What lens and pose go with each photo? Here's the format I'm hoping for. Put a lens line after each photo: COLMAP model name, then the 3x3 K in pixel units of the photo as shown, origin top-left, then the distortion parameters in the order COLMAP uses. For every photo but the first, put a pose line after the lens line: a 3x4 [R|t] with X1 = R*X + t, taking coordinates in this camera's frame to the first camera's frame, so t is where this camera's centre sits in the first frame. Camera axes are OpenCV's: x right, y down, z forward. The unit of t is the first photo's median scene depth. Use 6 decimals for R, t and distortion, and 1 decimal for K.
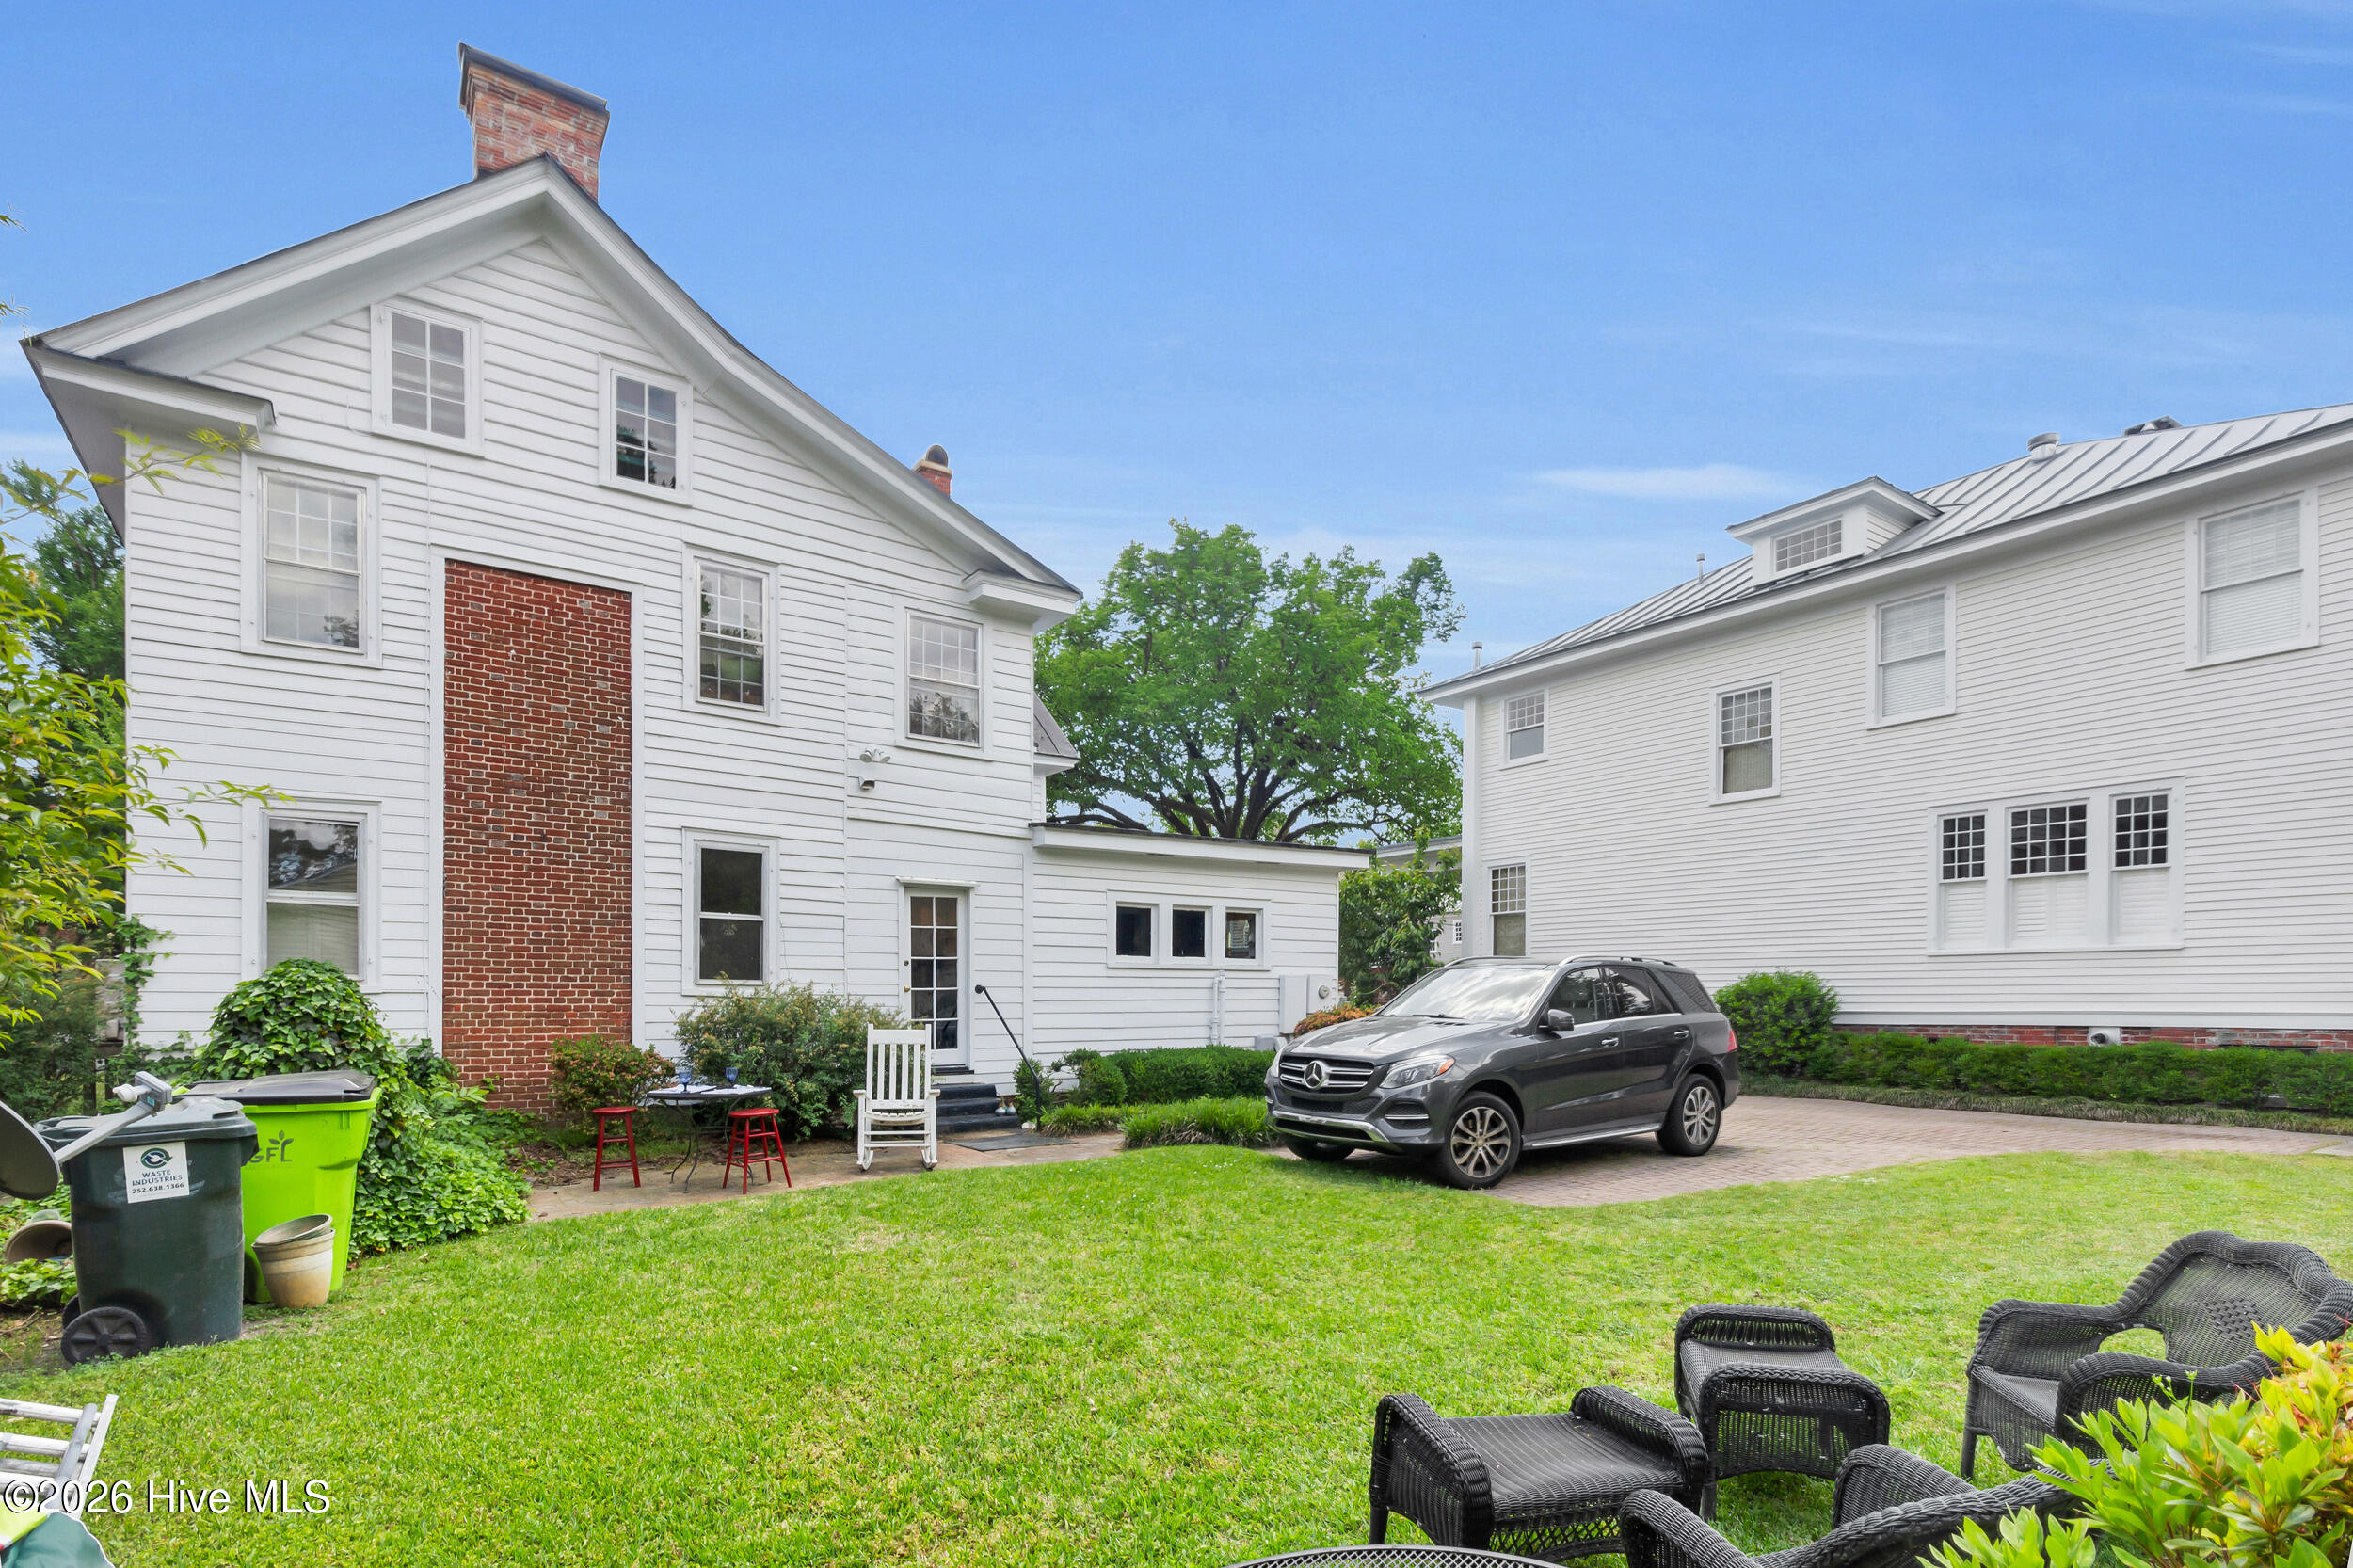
lens RADIAL K [[1170.4, 0, 1206.8], [0, 1170.4, 1013.0], [0, 0, 1]] dist [0.003920, 0.000922]
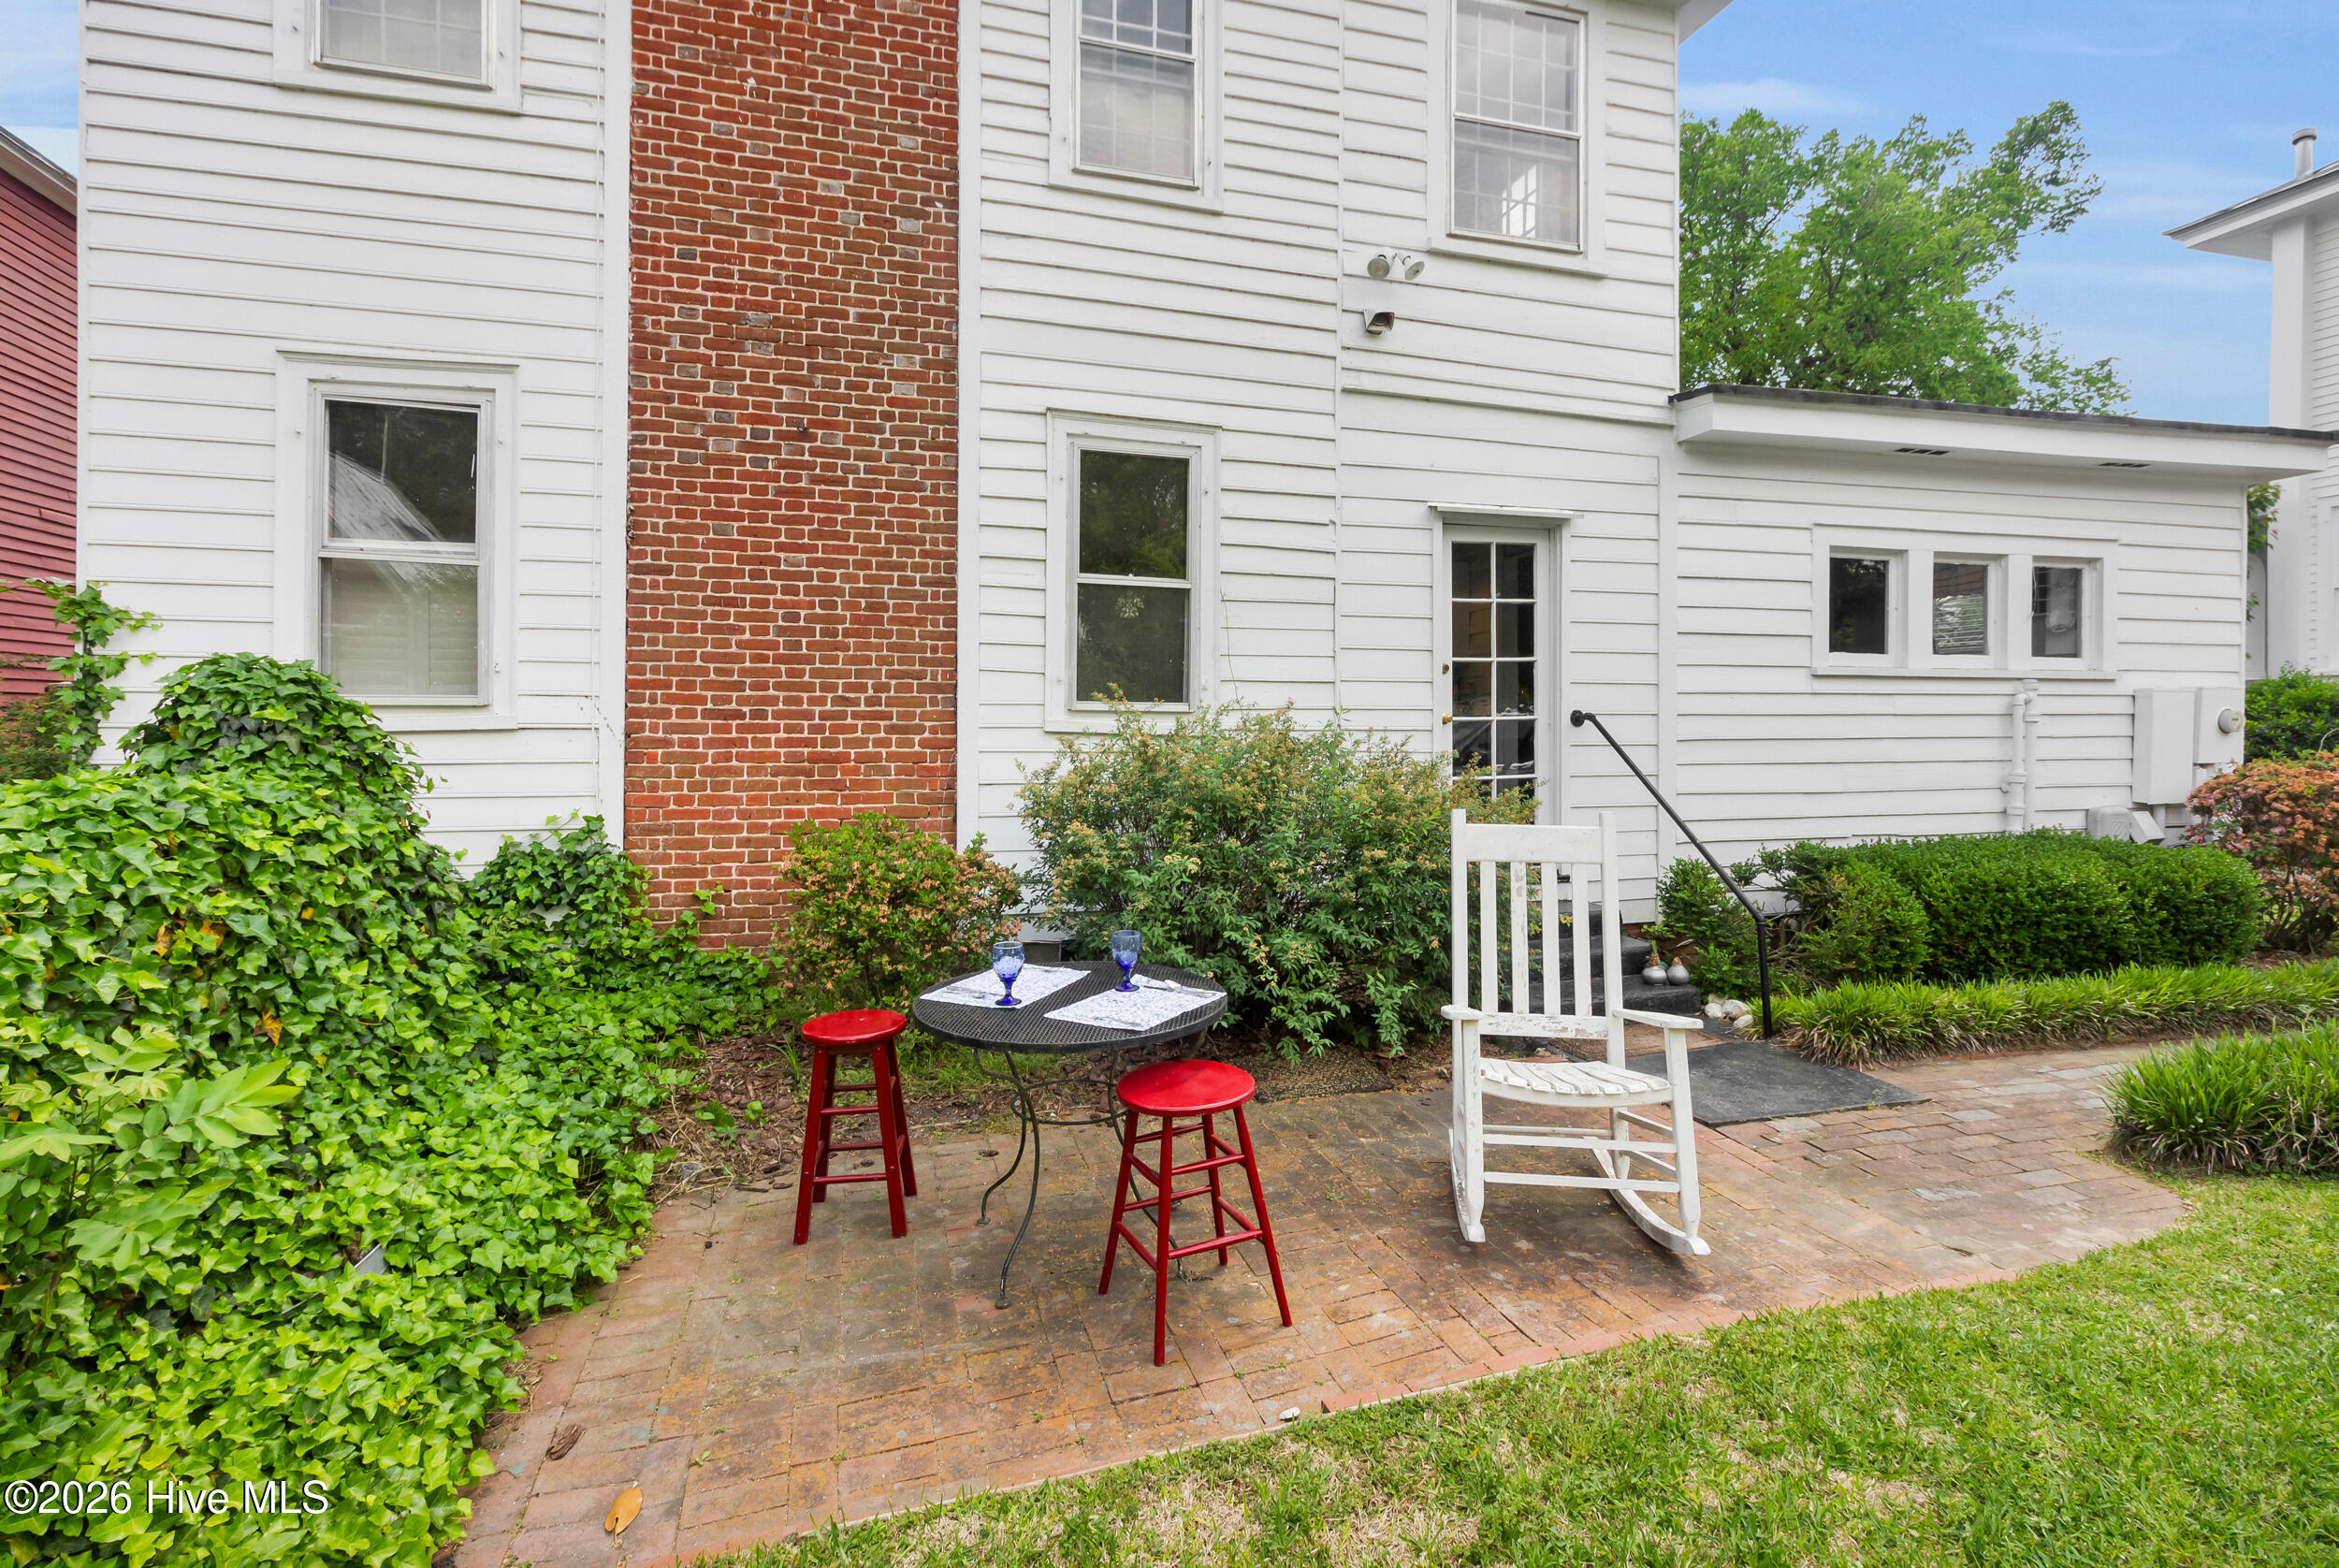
lens RADIAL K [[1089.3, 0, 1177.3], [0, 1089.3, 732.7], [0, 0, 1]] dist [-0.001375, -0.000133]
pose [[0.938607, 0.001432, -0.344986, -0.230596], [-0.003885, 0.999972, -0.006418, -0.012280], [0.344968, 0.007365, 0.938586, 0.578415]]
